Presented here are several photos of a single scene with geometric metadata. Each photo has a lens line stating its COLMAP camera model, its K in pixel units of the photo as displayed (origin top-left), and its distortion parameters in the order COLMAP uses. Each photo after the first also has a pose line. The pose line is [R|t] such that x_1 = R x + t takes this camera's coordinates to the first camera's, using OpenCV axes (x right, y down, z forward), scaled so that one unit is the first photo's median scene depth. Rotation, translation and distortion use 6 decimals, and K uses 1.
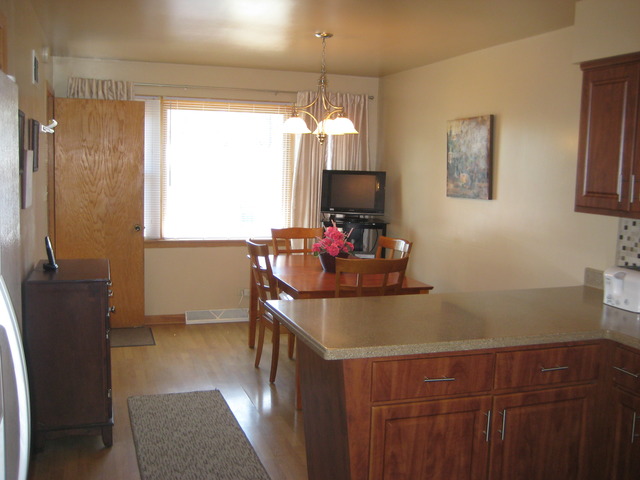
lens RADIAL K [[670.0, 0, 320.2], [0, 670.0, 238.1], [0, 0, 1]] dist [-0.051581, 0.000000]
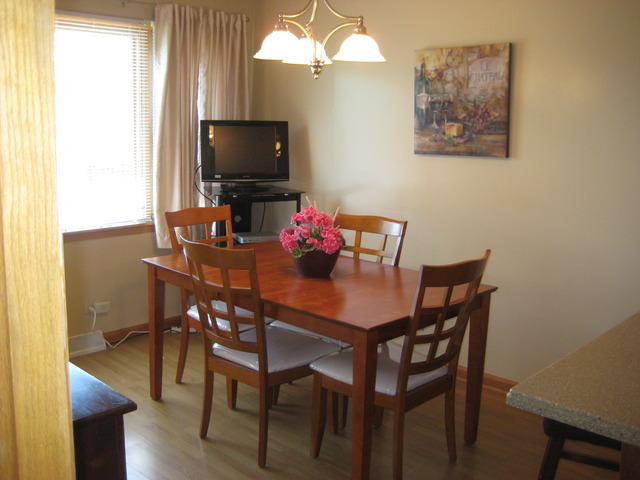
lens RADIAL K [[670.0, 0, 319.8], [0, 670.0, 242.4], [0, 0, 1]] dist [-0.051581, 0.000000]
pose [[0.885736, -0.089585, 0.455463, -0.258589], [0.053168, 0.994322, 0.092178, -0.039814], [-0.461135, -0.057429, 0.885470, 0.389900]]
